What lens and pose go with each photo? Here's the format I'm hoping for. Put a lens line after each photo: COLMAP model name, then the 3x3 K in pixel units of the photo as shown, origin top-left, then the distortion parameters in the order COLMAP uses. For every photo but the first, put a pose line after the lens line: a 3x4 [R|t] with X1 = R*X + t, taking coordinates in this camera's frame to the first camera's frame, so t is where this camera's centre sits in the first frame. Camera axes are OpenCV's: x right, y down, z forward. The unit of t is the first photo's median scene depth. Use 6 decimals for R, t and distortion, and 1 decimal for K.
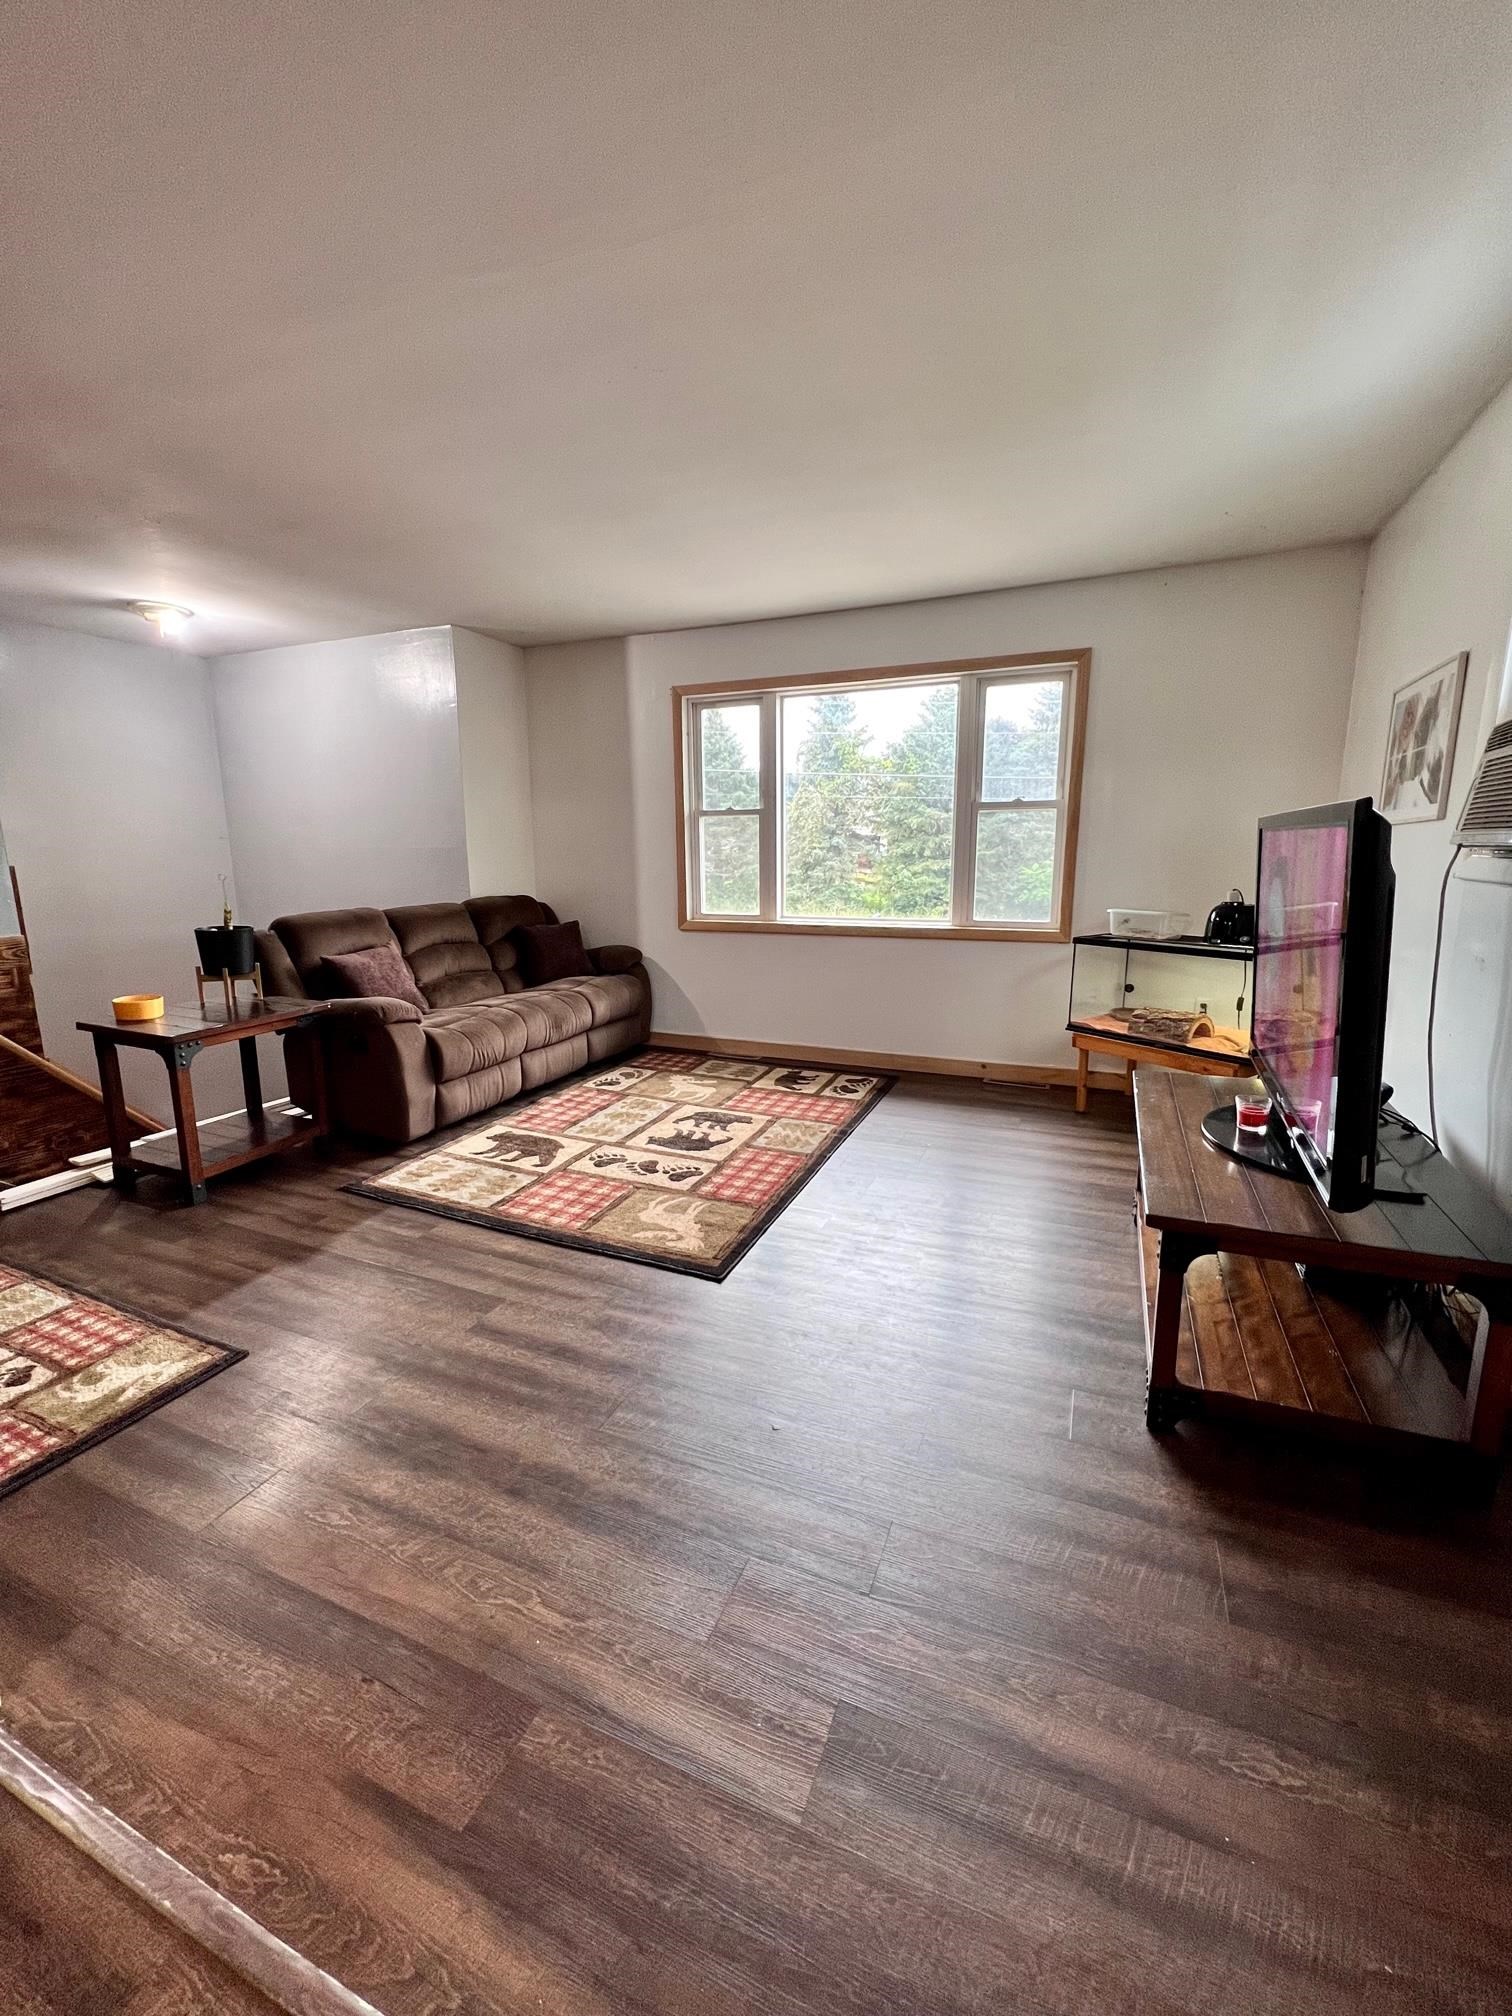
lens RADIAL K [[808.8, 0, 748.3], [0, 808.8, 1009.0], [0, 0, 1]] dist [-0.001353, 0.000433]
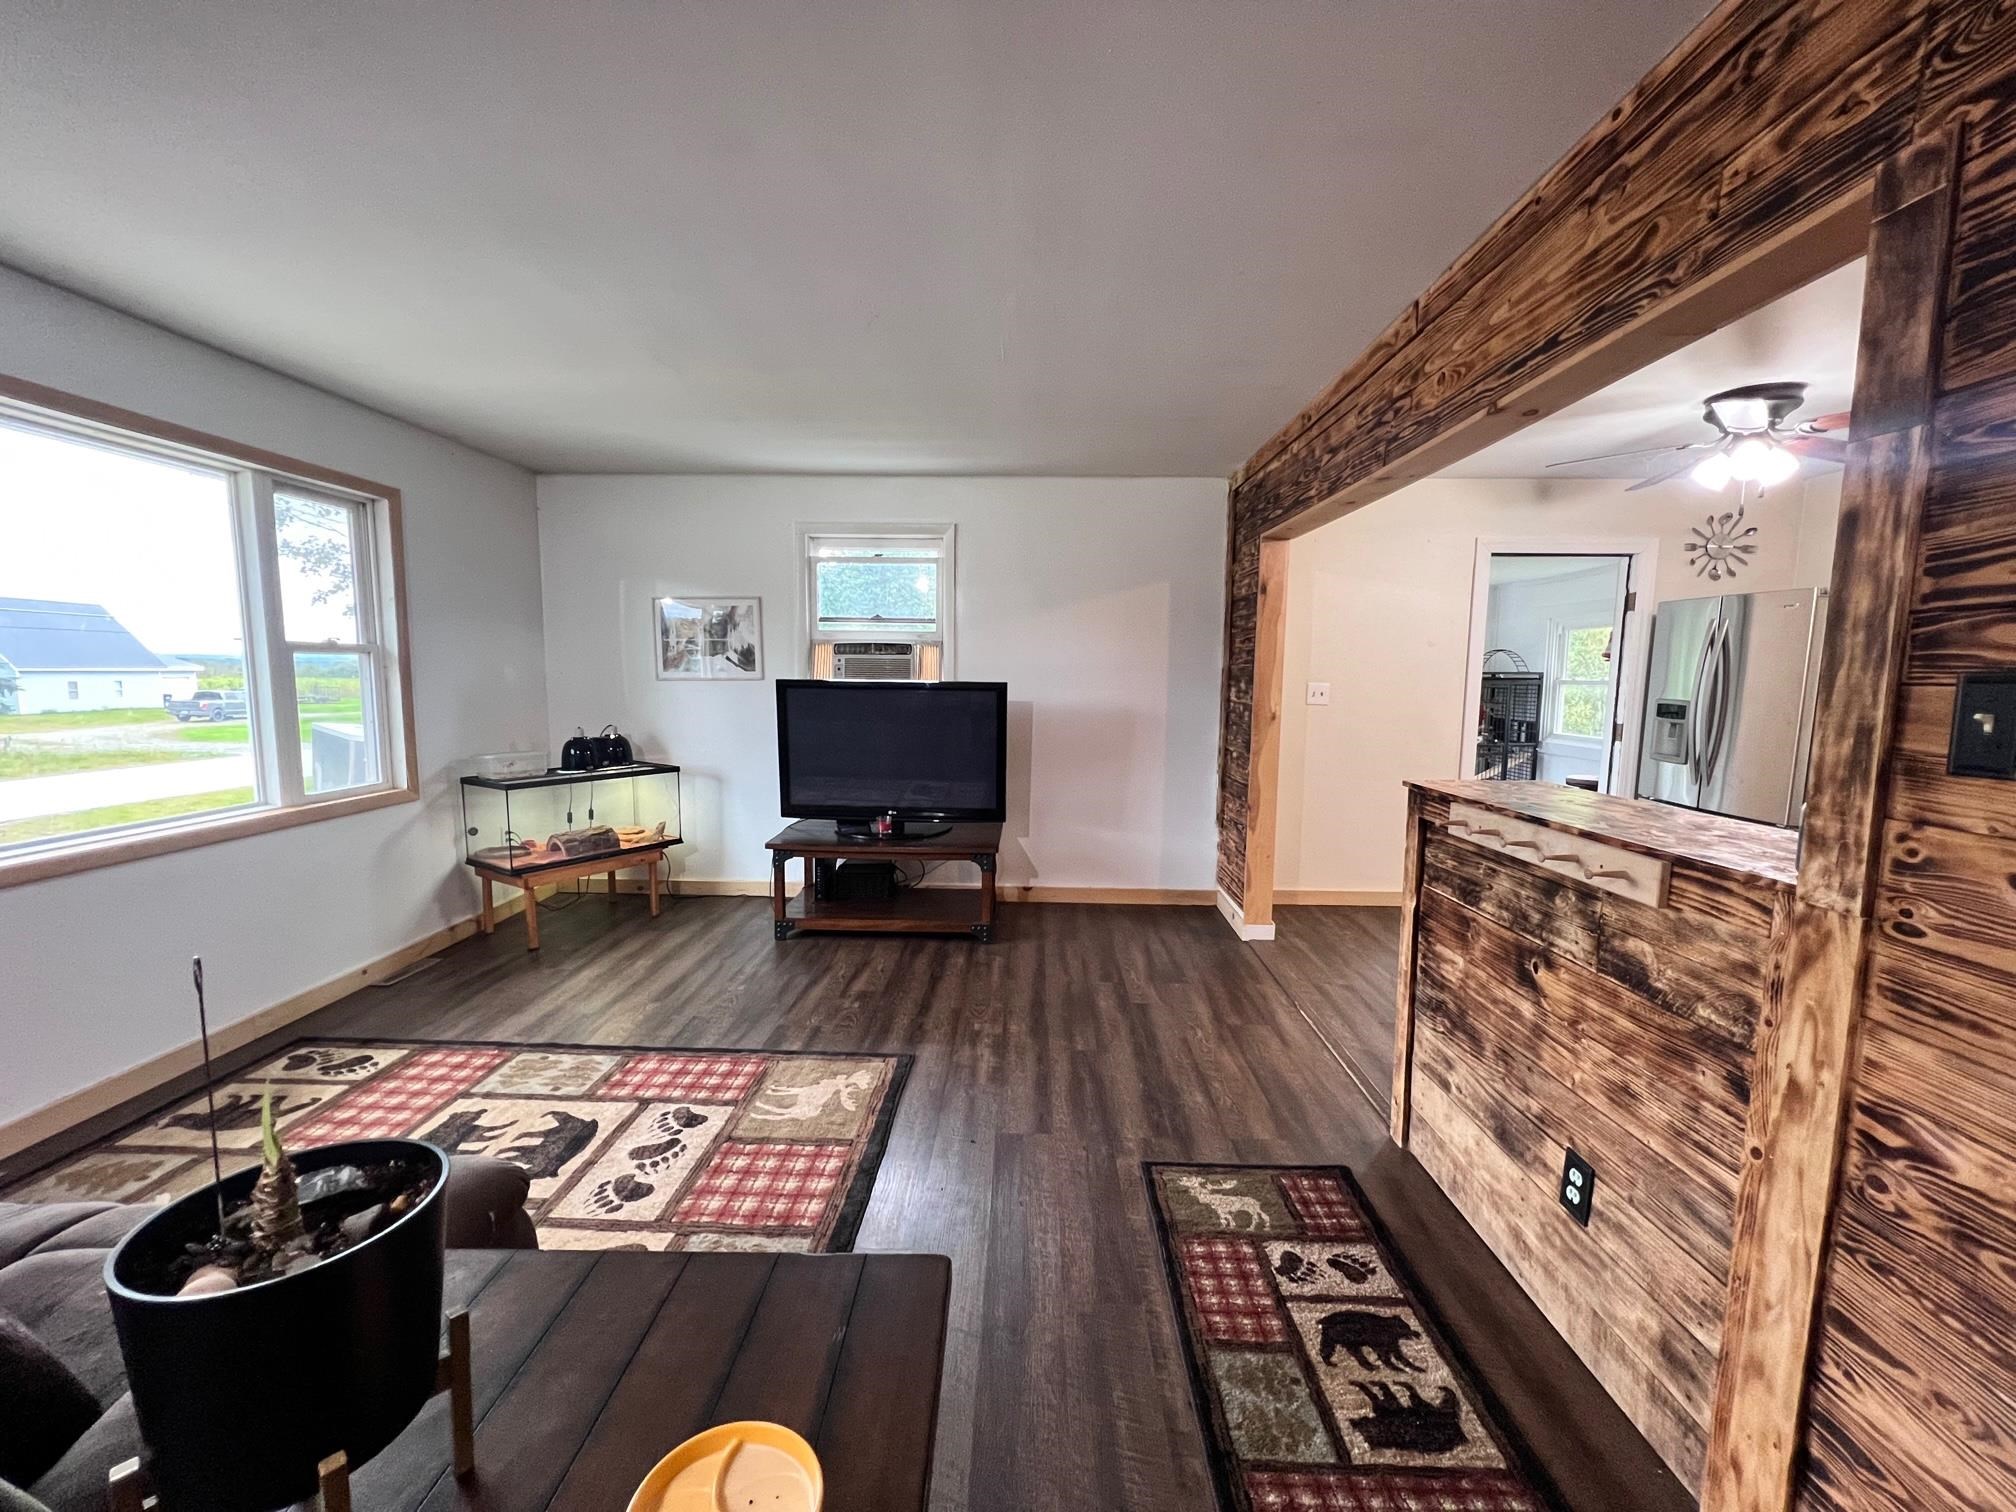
lens RADIAL K [[808.8, 0, 996.5], [0, 808.8, 767.9], [0, 0, 1]] dist [-0.001353, 0.000433]
pose [[-0.350663, -0.107168, 0.930350, -0.791390], [0.182420, 0.966586, 0.180099, -0.190488], [-0.918563, 0.232868, -0.319397, 0.799038]]
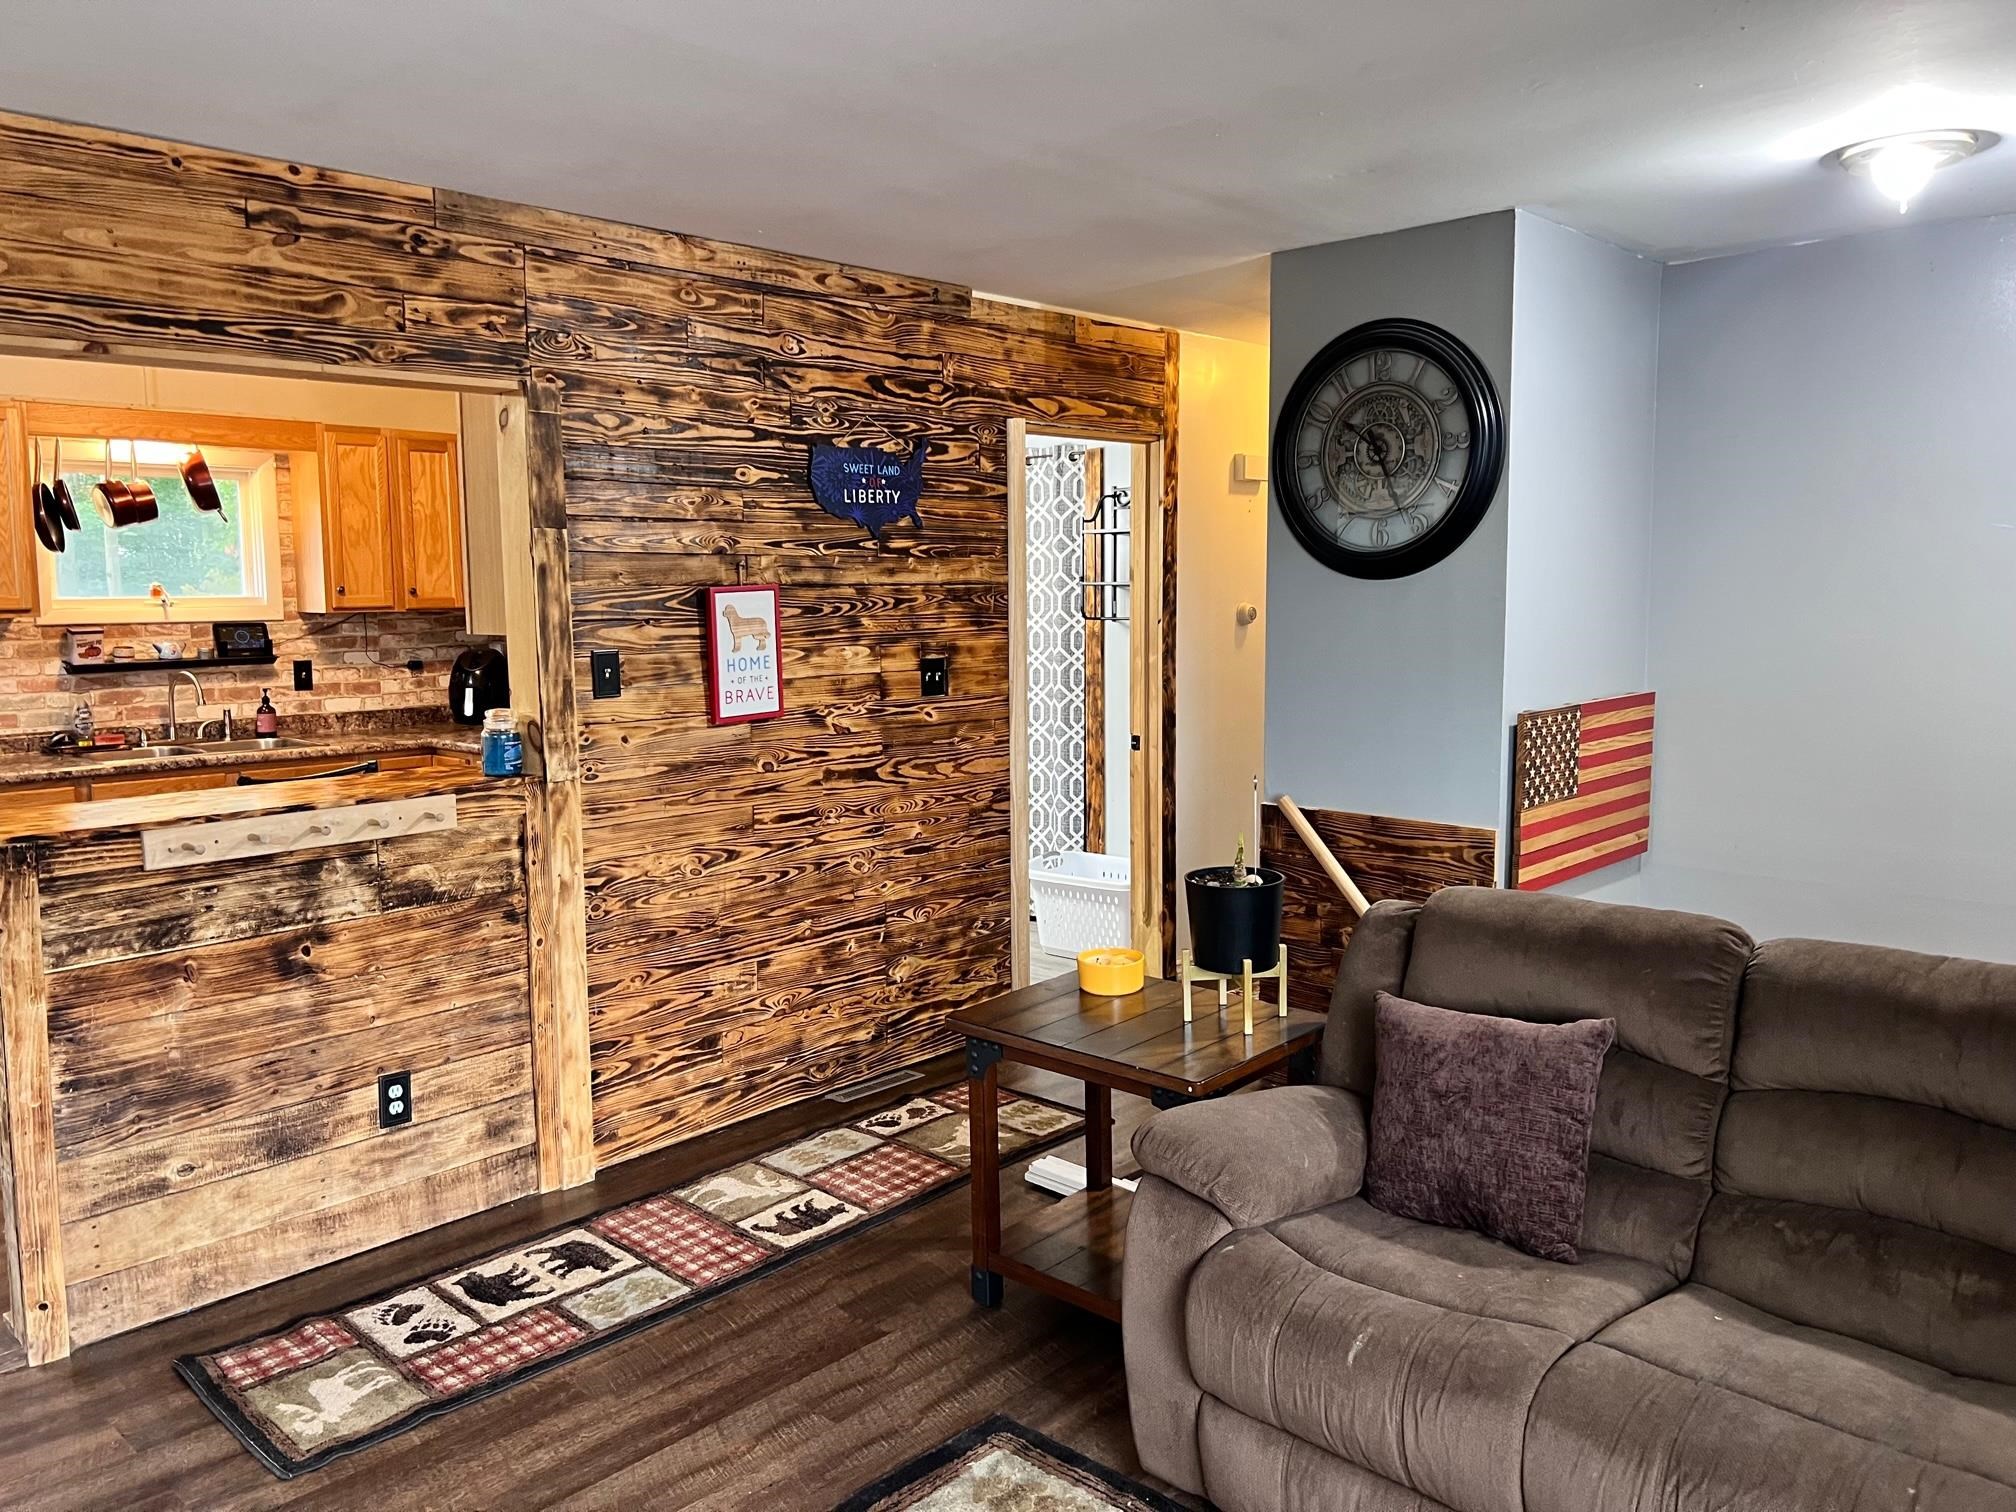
lens RADIAL K [[1508.1, 0, 959.5], [0, 1508.1, 740.7], [0, 0, 1]] dist [0.043953, -0.049183]
pose [[-0.376935, 0.103861, -0.920398, 0.267711], [-0.174670, 0.967894, 0.180754, -0.293598], [0.909621, 0.228899, -0.346691, 1.038530]]
